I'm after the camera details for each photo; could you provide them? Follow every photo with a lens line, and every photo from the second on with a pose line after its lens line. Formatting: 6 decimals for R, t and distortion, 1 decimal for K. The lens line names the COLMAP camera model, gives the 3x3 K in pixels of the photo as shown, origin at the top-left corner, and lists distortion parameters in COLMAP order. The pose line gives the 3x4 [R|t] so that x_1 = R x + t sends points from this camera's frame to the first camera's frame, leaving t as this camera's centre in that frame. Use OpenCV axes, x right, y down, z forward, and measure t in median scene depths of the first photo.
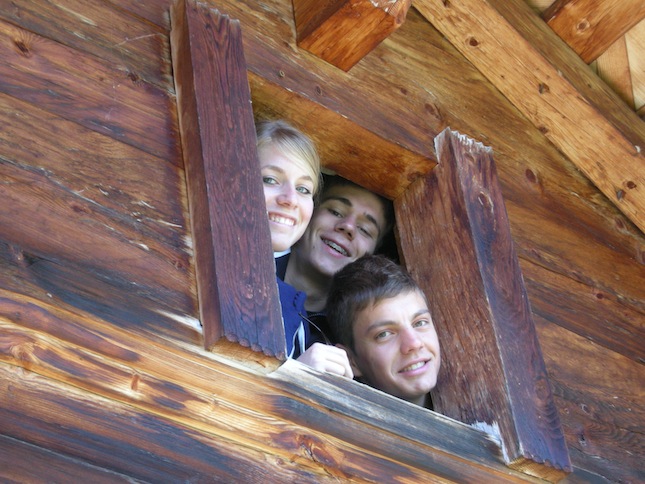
lens RADIAL K [[1932.2, 0, 322.5], [0, 1932.2, 242.0], [0, 0, 1]] dist [0.025897, -0.124549]
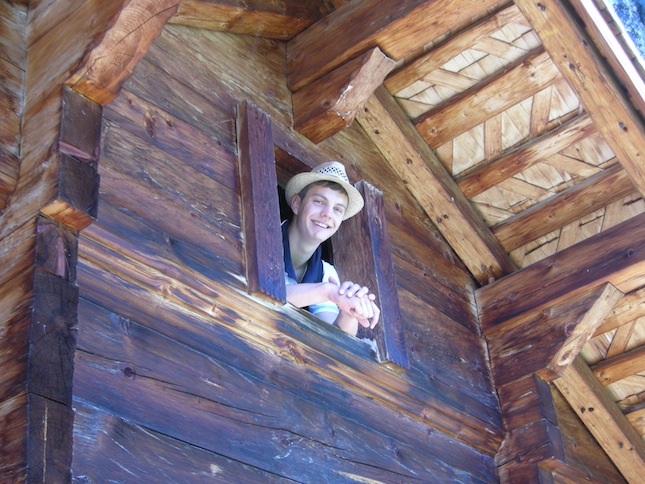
lens RADIAL K [[1163.2, 0, 322.5], [0, 1163.2, 242.0], [0, 0, 1]] dist [-0.007761, -0.005549]
pose [[0.983655, 0.128374, 0.126268, -0.136205], [-0.136461, 0.988970, 0.057592, -0.071920], [-0.117482, -0.073881, 0.990323, -0.171343]]
